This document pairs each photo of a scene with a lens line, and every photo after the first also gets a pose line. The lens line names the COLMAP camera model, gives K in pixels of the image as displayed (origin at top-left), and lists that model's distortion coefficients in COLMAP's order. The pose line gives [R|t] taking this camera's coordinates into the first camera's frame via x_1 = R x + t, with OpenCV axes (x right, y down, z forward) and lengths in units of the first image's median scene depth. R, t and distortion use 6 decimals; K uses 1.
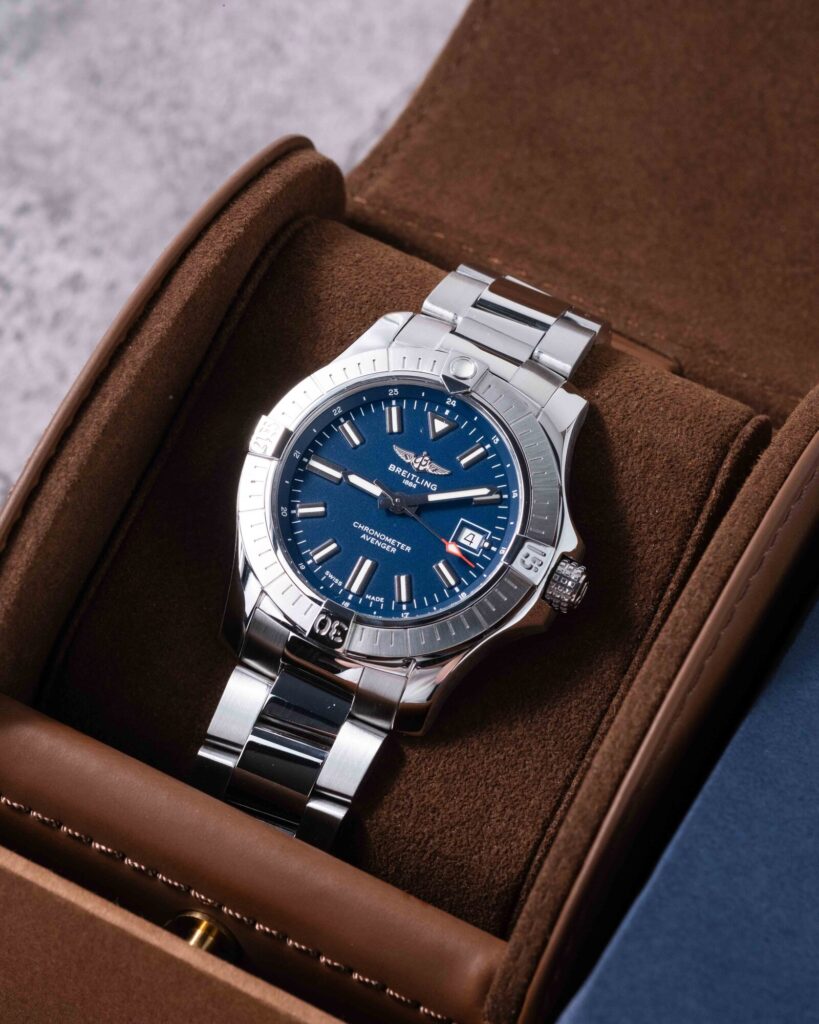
lens RADIAL K [[4763.2, 0, 392.4], [0, 4763.2, 495.5], [0, 0, 1]] dist [0.501170, 0.000000]
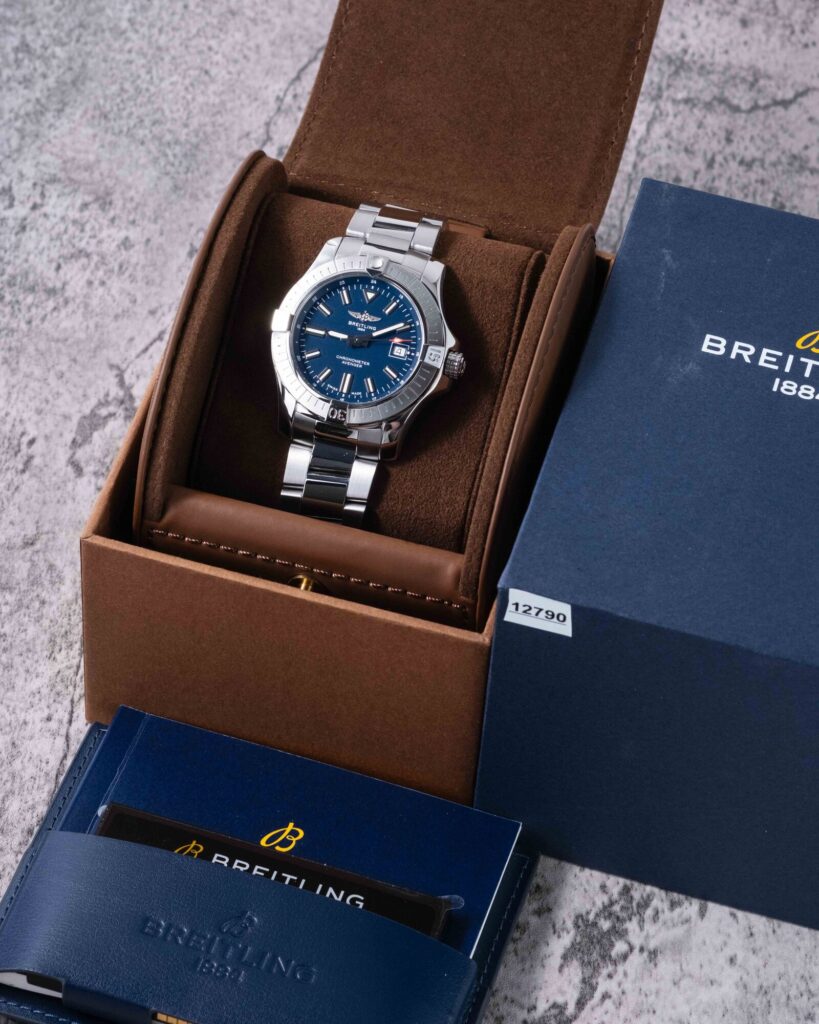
lens RADIAL K [[4763.2, 0, 408.5], [0, 4763.2, 513.3], [0, 0, 1]] dist [0.501170, 0.000000]
pose [[0.977026, -0.211505, 0.026166, -0.042418], [0.209660, 0.975929, 0.060043, -0.040413], [-0.038236, -0.053177, 0.997853, -0.869024]]
